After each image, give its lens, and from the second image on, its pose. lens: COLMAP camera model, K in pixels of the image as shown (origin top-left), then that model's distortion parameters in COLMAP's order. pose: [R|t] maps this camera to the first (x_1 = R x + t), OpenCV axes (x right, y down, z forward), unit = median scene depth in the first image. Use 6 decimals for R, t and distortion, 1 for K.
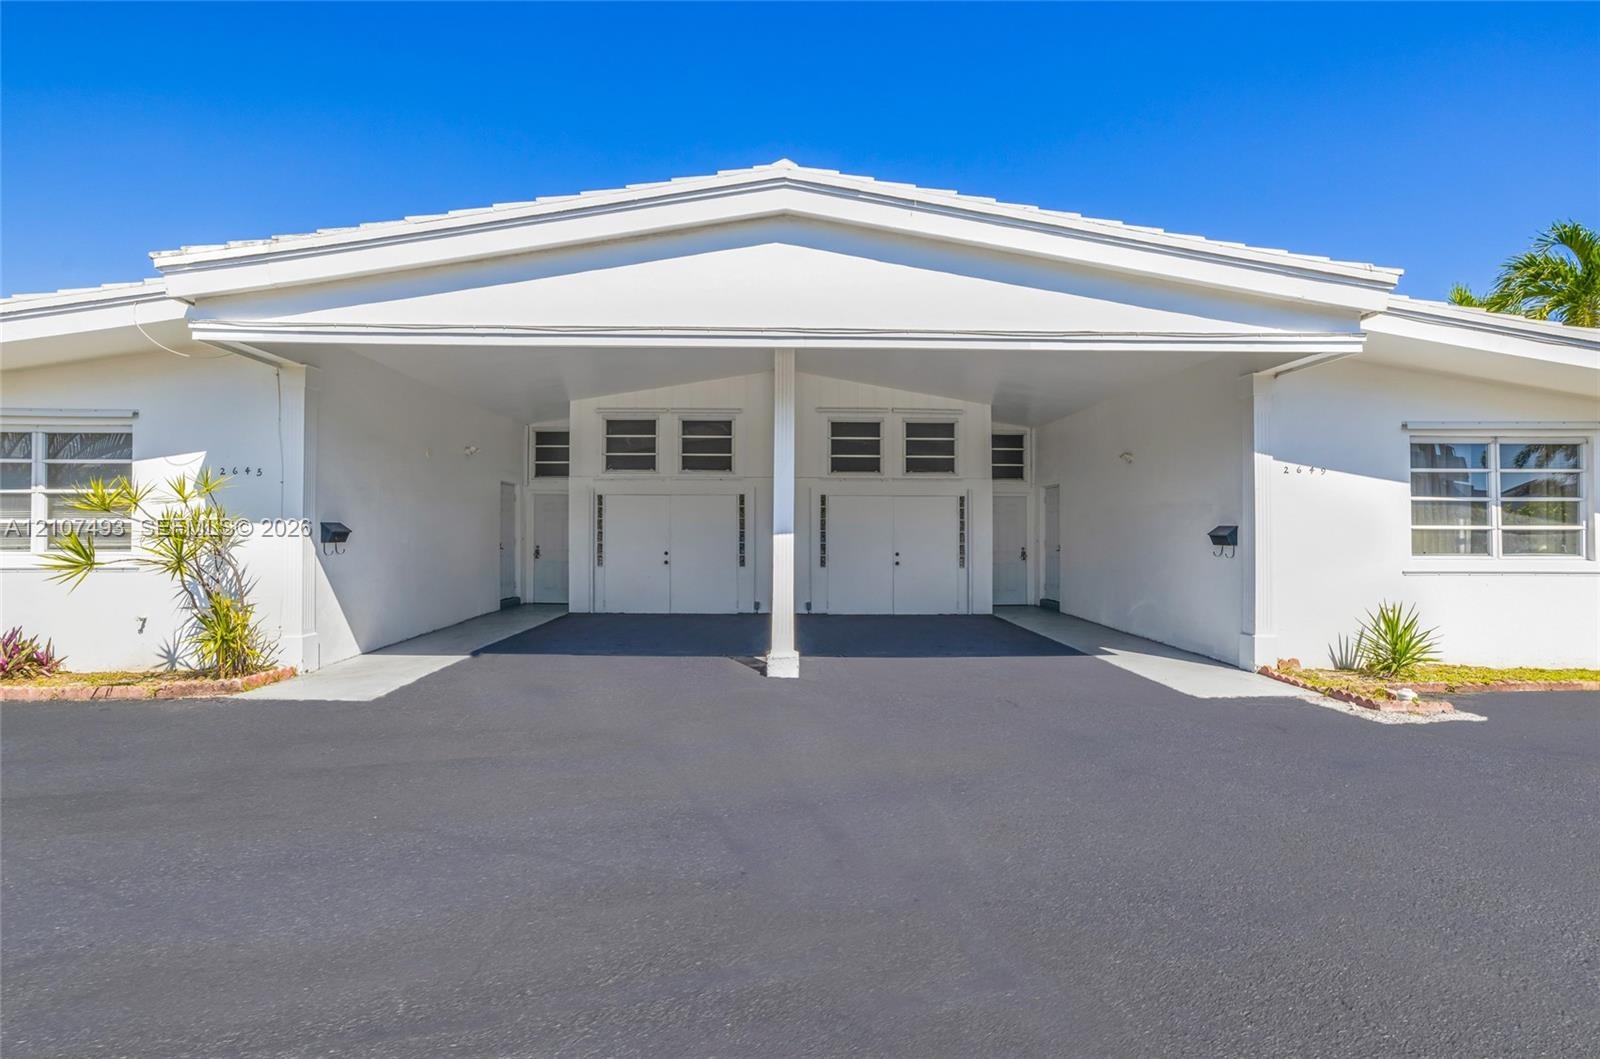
lens RADIAL K [[706.3, 0, 790.9], [0, 706.3, 530.7], [0, 0, 1]] dist [-0.060837, 0.035299]
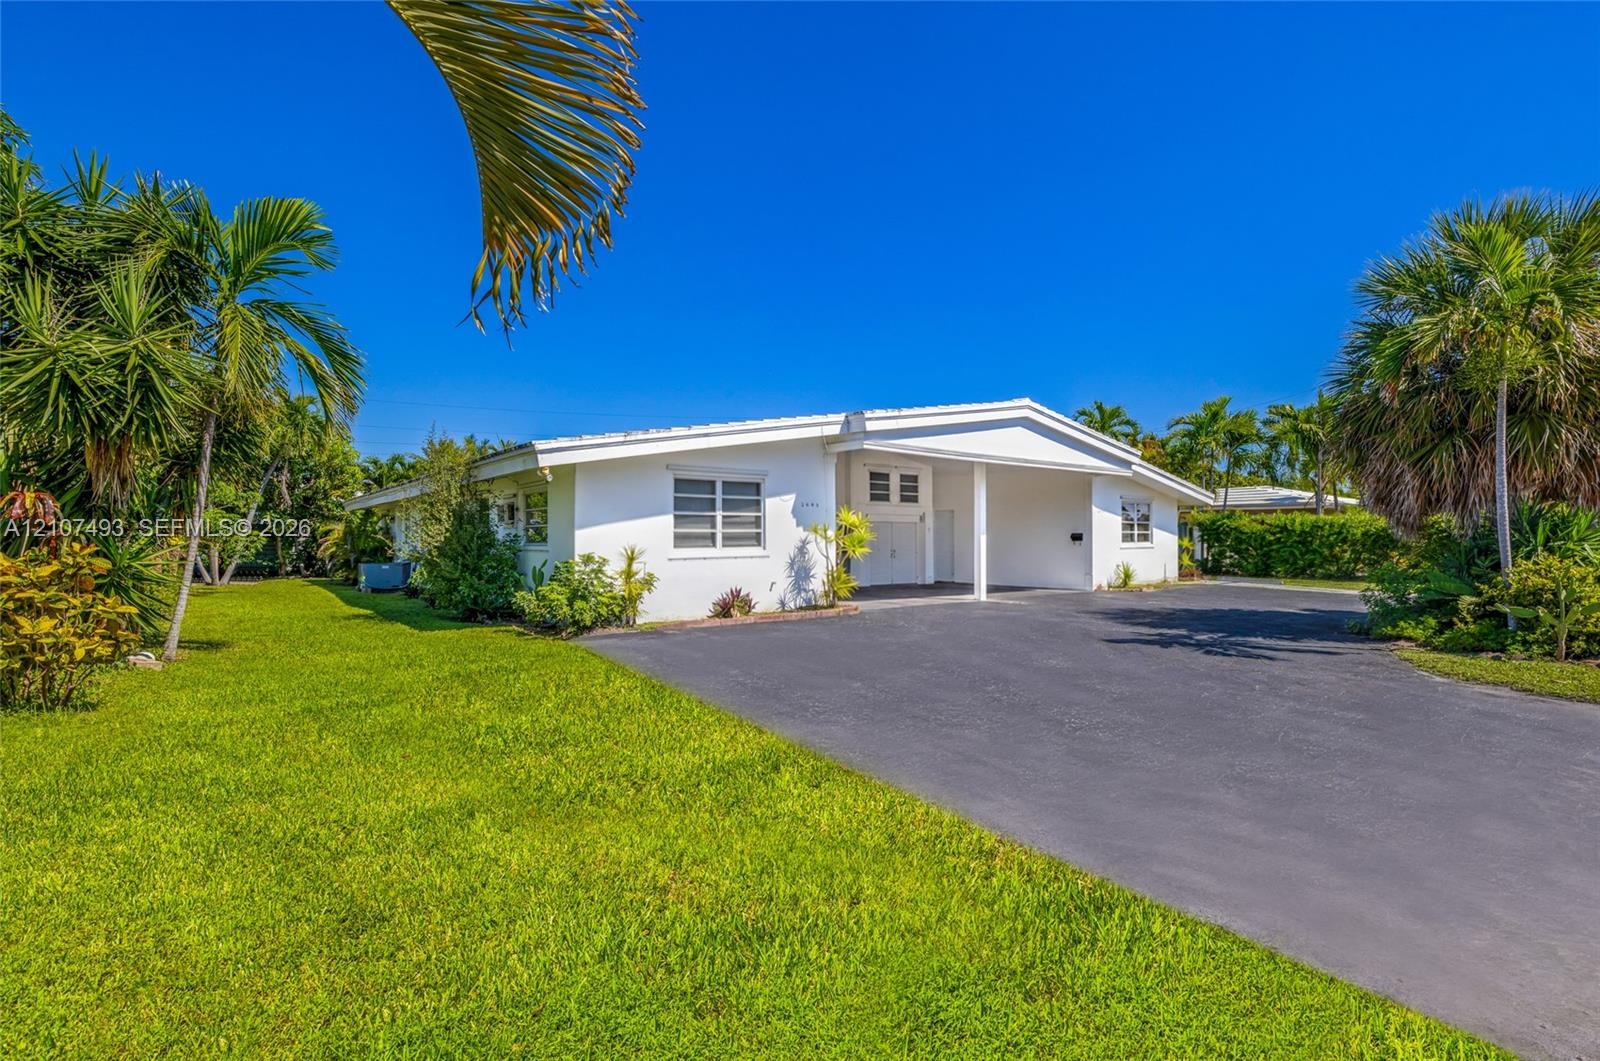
lens RADIAL K [[706.3, 0, 790.9], [0, 706.3, 531.7], [0, 0, 1]] dist [-0.060837, 0.035299]
pose [[0.816938, 0.001675, 0.576723, -1.983709], [-0.004416, 0.999985, 0.003351, -0.018249], [-0.576709, -0.005284, 0.816933, -0.586971]]
